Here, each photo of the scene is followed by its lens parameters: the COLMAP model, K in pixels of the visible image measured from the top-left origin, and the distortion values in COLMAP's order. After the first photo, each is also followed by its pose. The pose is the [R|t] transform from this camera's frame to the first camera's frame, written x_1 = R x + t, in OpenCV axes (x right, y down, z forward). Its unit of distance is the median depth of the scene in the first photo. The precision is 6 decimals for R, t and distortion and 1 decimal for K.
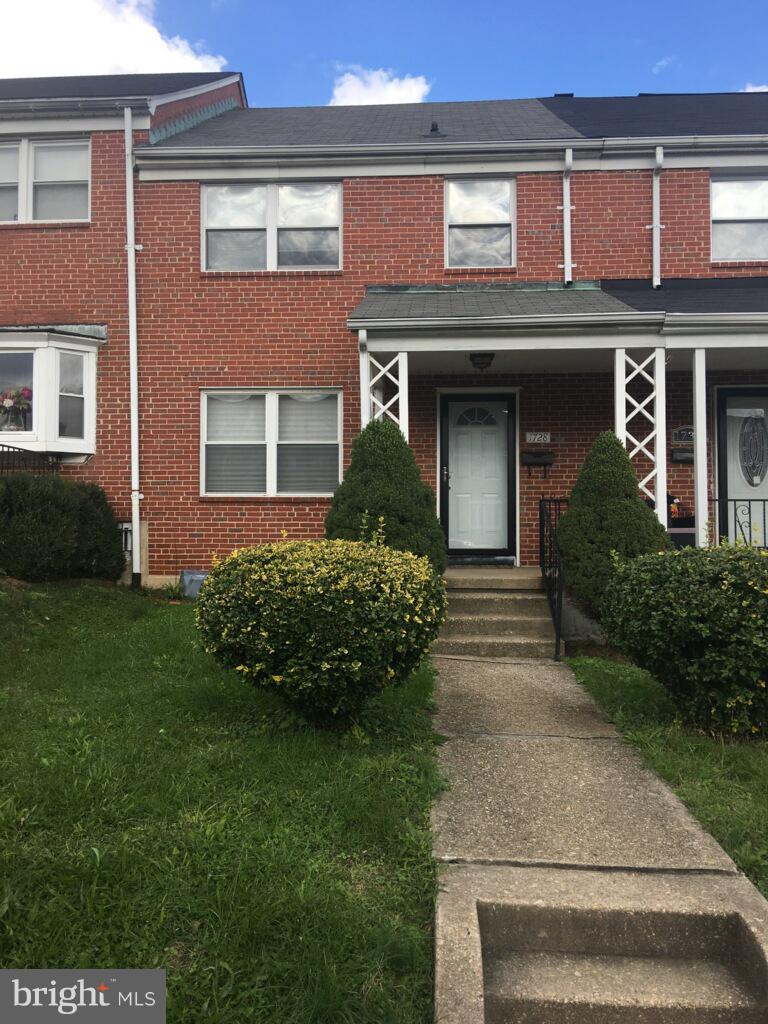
lens RADIAL K [[840.4, 0, 388.7], [0, 840.4, 511.4], [0, 0, 1]] dist [0.058611, -0.124652]
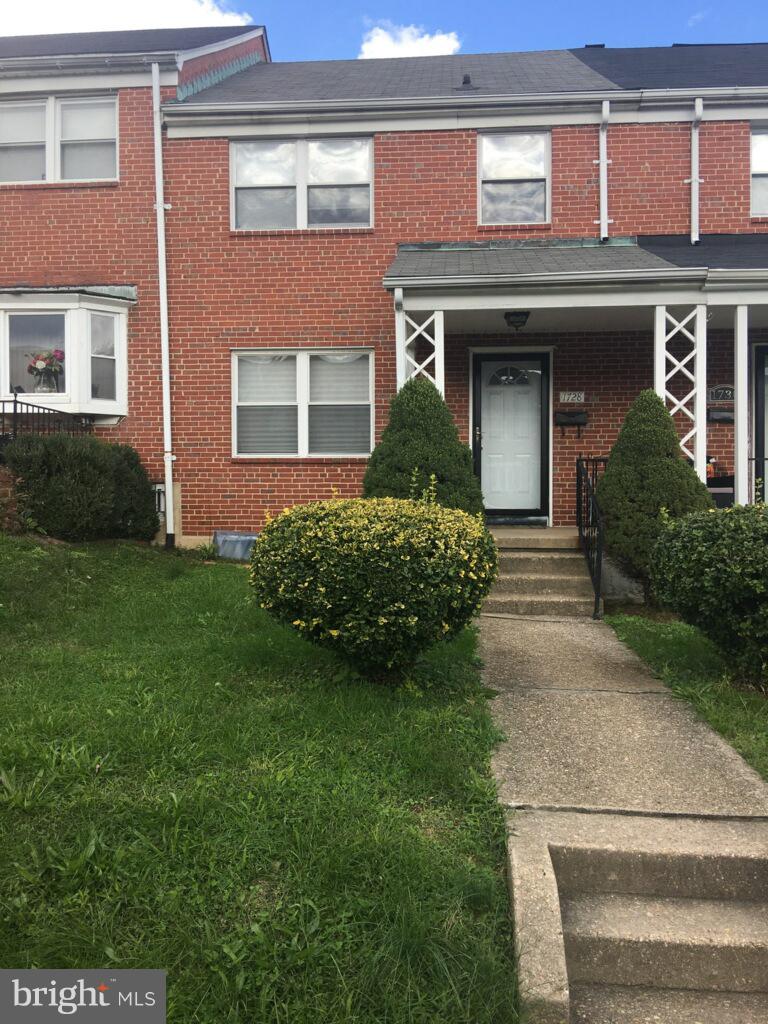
lens RADIAL K [[840.4, 0, 388.7], [0, 840.4, 511.4], [0, 0, 1]] dist [0.058611, -0.124652]
pose [[0.999783, -0.000491, -0.020848, -0.018648], [0.001404, 0.999039, 0.043810, 0.002963], [0.020806, -0.043829, 0.998822, -0.003486]]
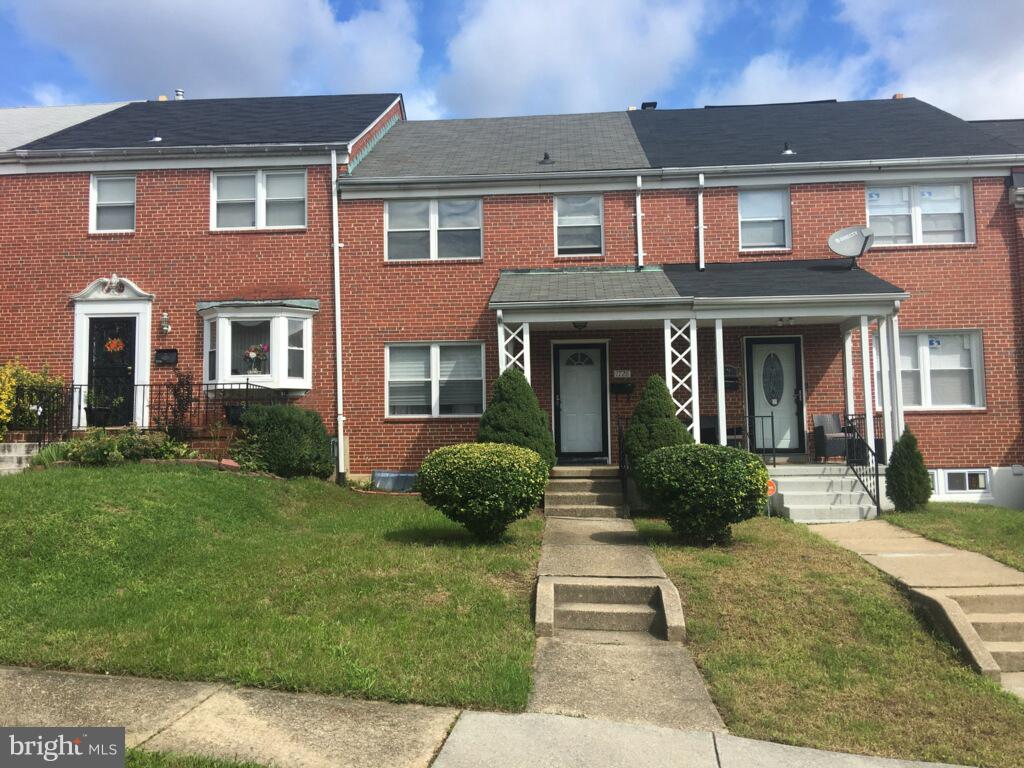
lens RADIAL K [[792.6, 0, 453.5], [0, 792.6, 396.1], [0, 0, 1]] dist [0.004490, -0.002966]
pose [[0.996387, -0.016139, -0.083383, 0.003384], [0.012914, 0.999153, -0.039076, -0.000989], [0.083943, 0.037858, 0.995751, -0.377931]]
